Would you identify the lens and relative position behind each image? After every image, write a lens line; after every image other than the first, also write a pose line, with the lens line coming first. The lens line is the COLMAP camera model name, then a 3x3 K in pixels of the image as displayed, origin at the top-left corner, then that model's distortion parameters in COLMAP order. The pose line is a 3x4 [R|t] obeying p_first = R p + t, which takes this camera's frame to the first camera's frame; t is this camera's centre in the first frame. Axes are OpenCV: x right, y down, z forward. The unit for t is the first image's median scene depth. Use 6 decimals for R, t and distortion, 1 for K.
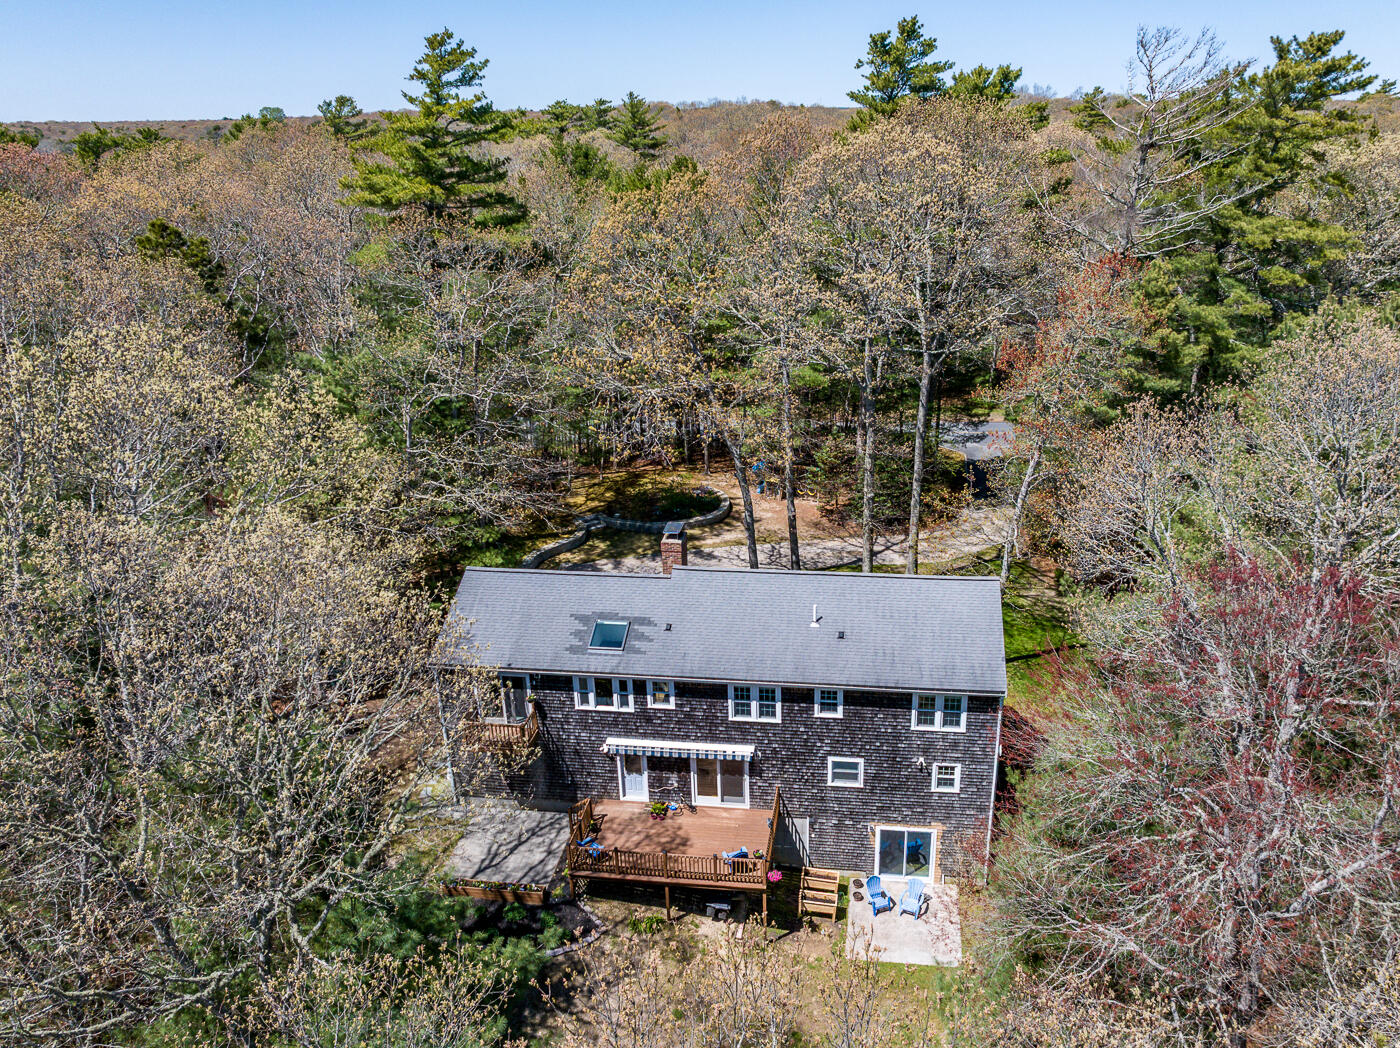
lens RADIAL K [[1013.3, 0, 697.3], [0, 1013.3, 526.7], [0, 0, 1]] dist [-0.050592, 0.019062]
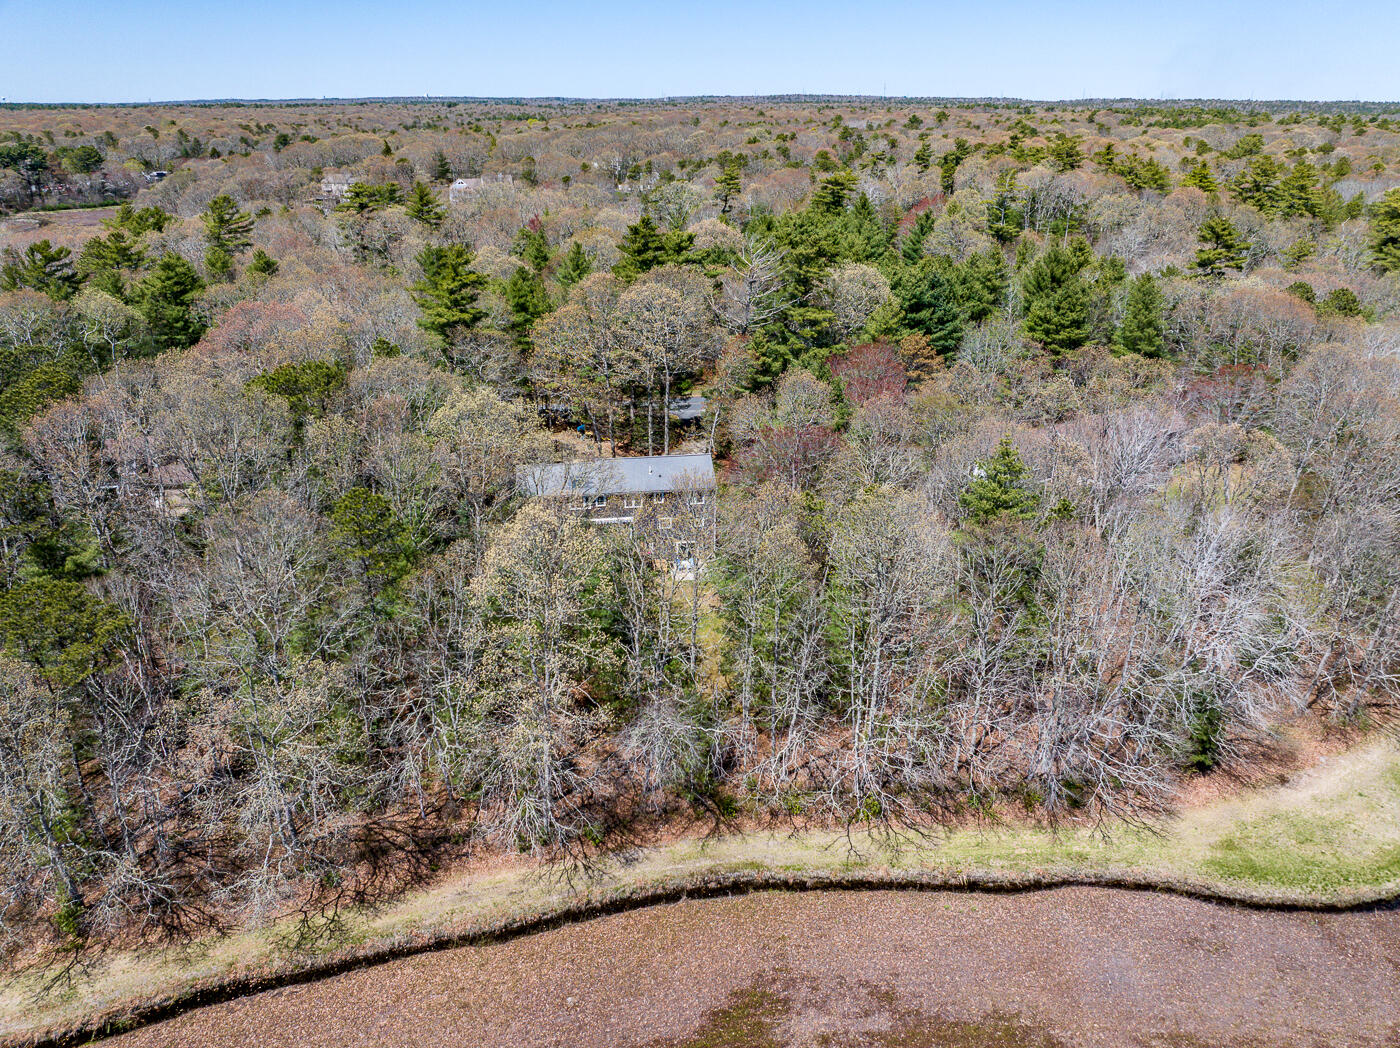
lens RADIAL K [[1013.3, 0, 692.3], [0, 1013.3, 511.8], [0, 0, 1]] dist [-0.050592, 0.019062]
pose [[0.950700, -0.082479, 0.298943, -0.633421], [0.081094, 0.996561, 0.017057, 0.166338], [-0.299321, 0.008026, 0.954119, -1.758303]]
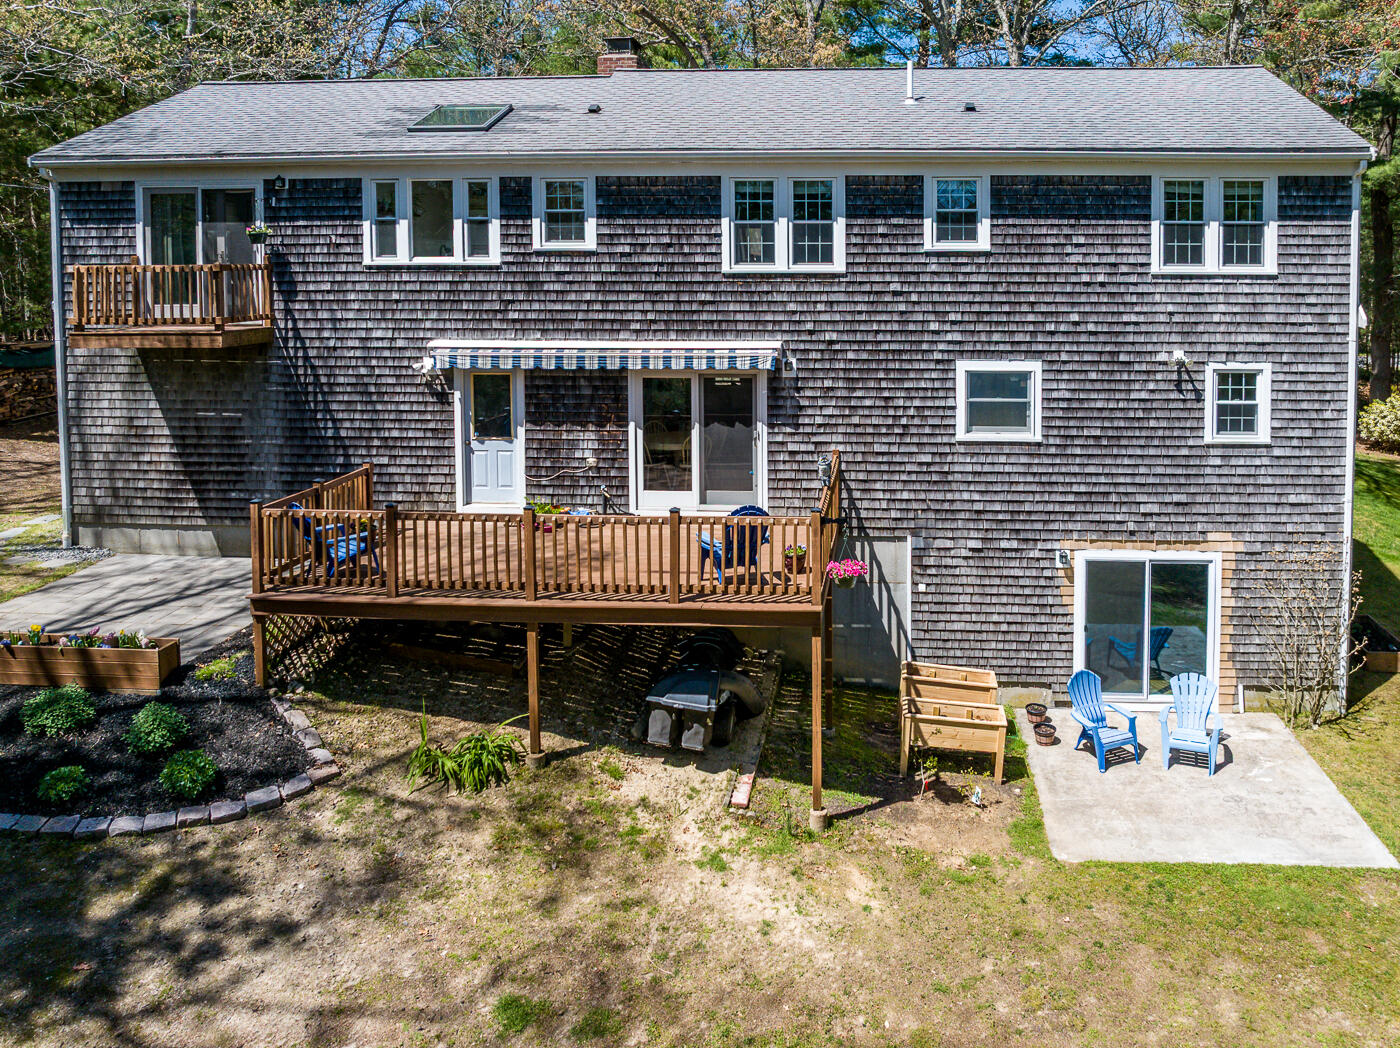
lens RADIAL K [[1013.3, 0, 711.3], [0, 1013.3, 522.5], [0, 0, 1]] dist [-0.050592, 0.019062]
pose [[0.997540, 0.024548, 0.065662, 0.001320], [-0.003594, 0.953357, -0.301825, 0.414533], [-0.070008, 0.300847, 0.951099, 0.619692]]
